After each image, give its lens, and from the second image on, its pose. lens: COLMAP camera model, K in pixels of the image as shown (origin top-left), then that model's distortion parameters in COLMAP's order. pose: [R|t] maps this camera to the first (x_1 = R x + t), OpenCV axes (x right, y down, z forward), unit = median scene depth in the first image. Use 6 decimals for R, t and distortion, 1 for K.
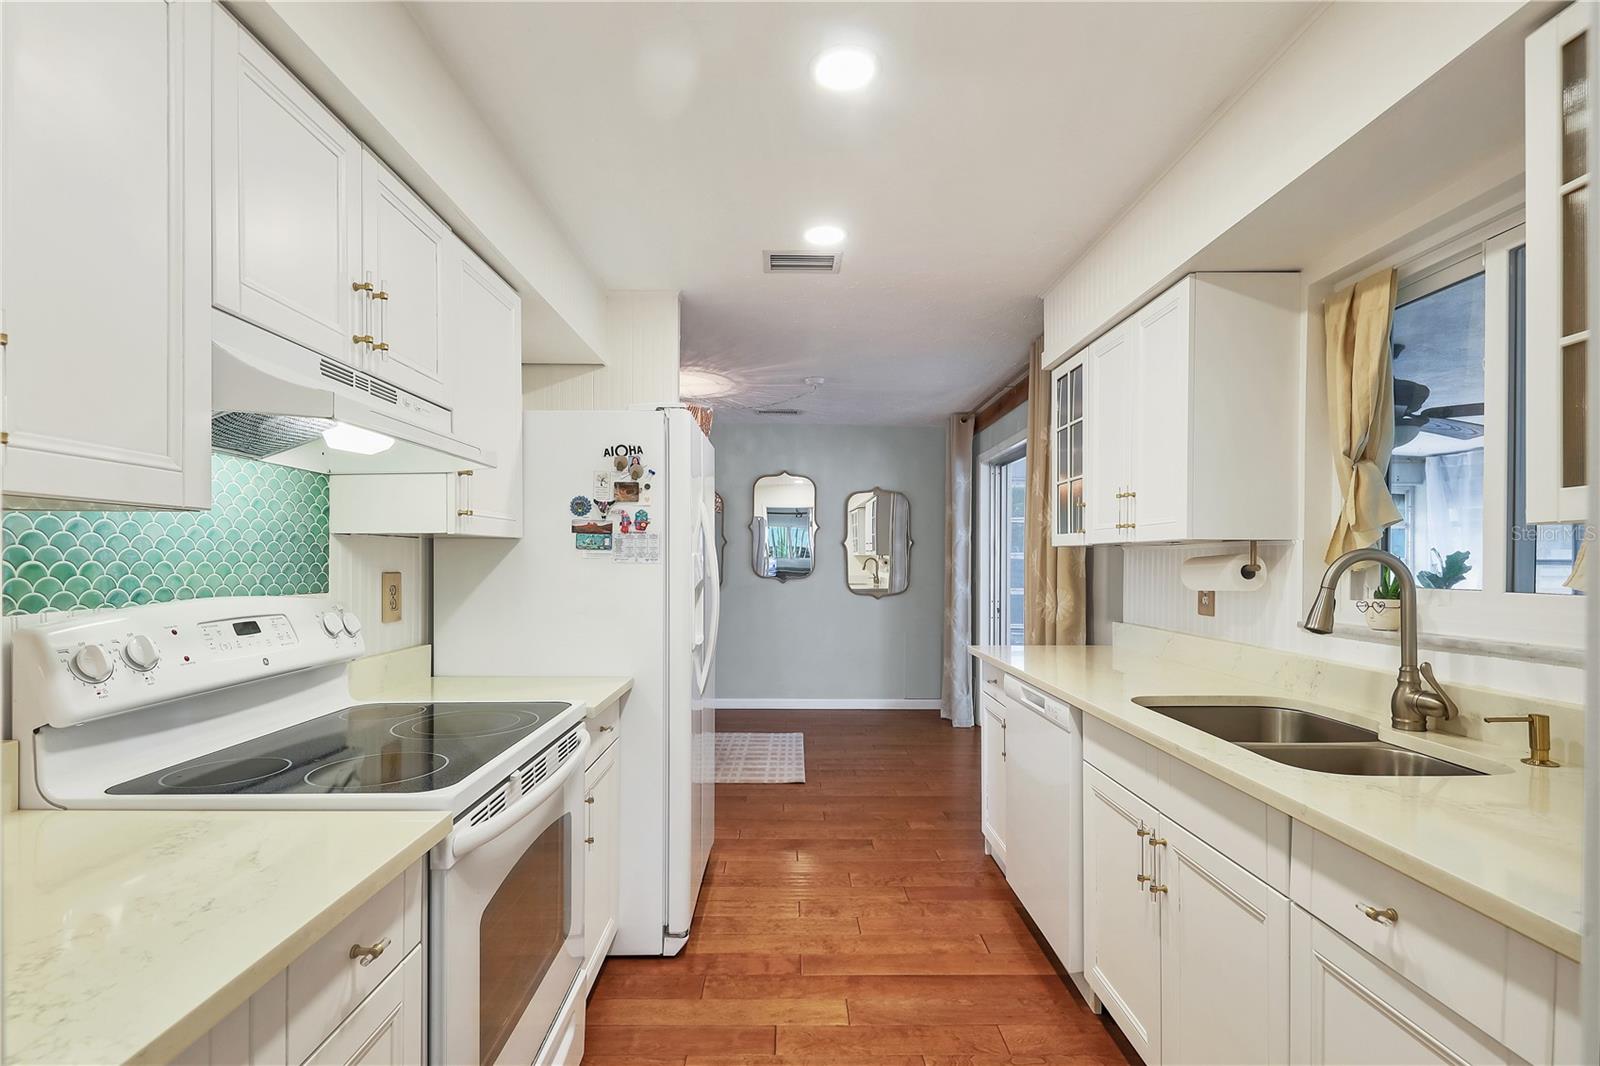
lens RADIAL K [[751.1, 0, 799.5], [0, 751.1, 565.0], [0, 0, 1]] dist [0.015755, -0.001131]
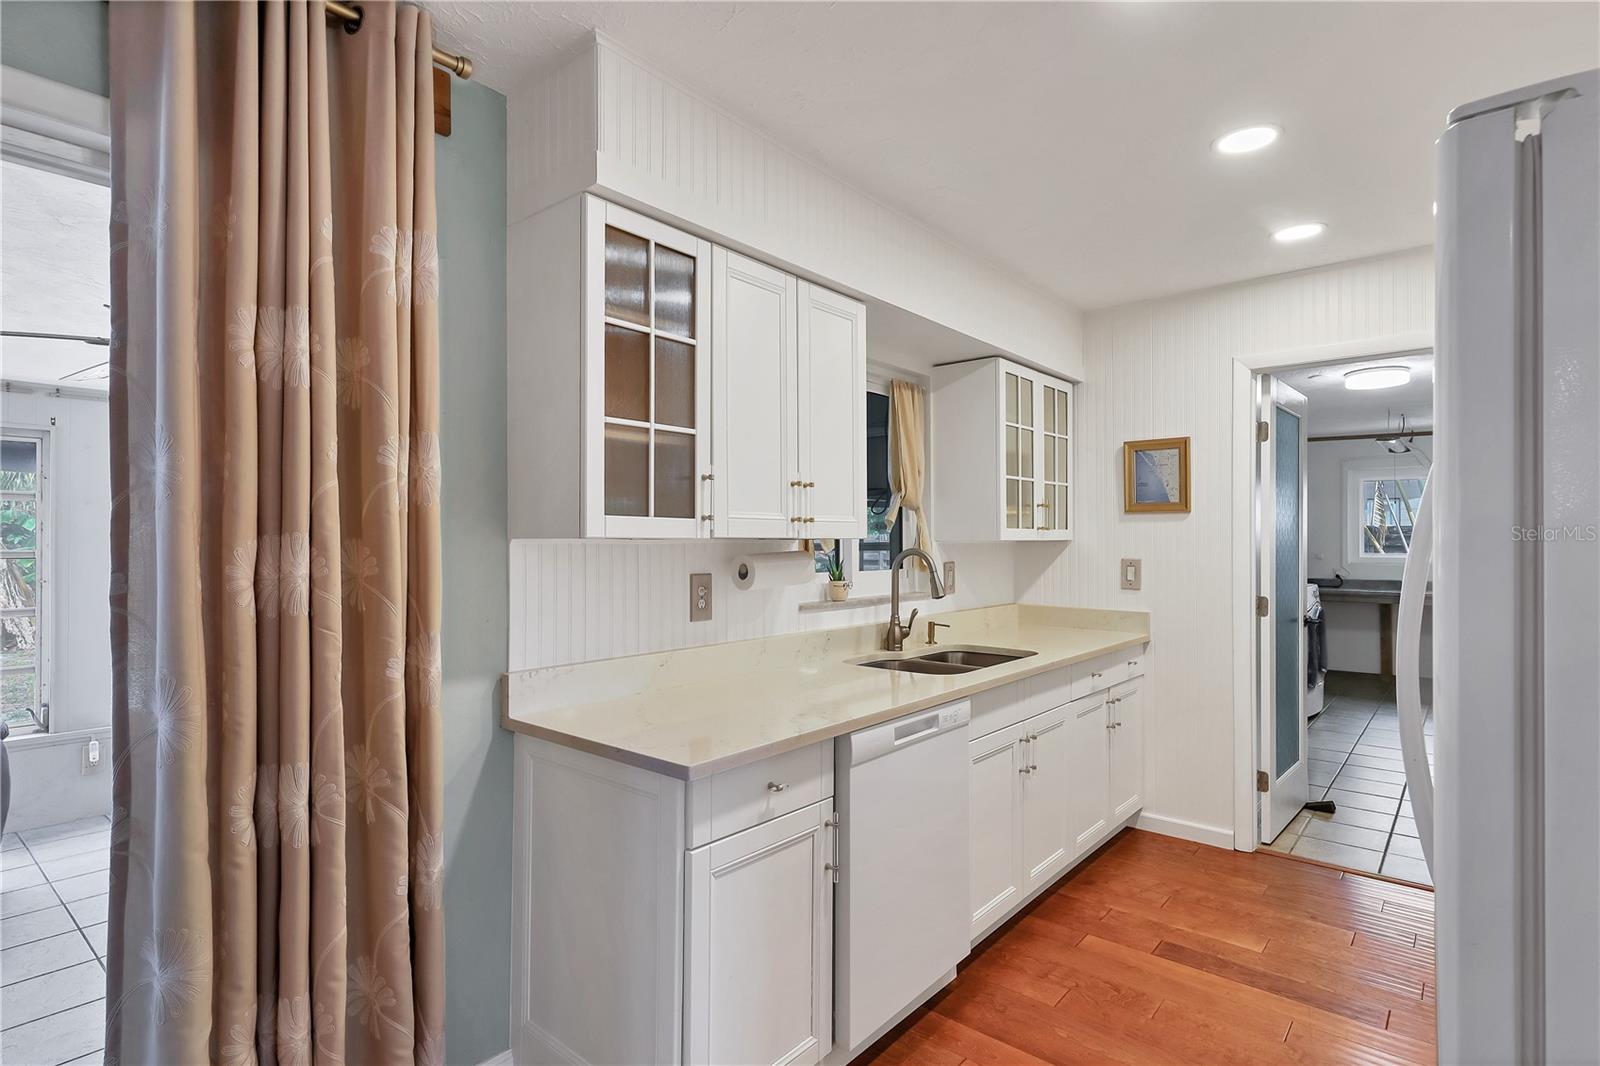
lens RADIAL K [[801.9, 0, 798.7], [0, 801.9, 536.4], [0, 0, 1]] dist [0.009513, -0.003007]
pose [[-0.761868, -0.001754, 0.647729, -0.175683], [-0.003976, 0.999990, -0.001969, -0.031147], [-0.647720, -0.004076, -0.761868, 1.951972]]
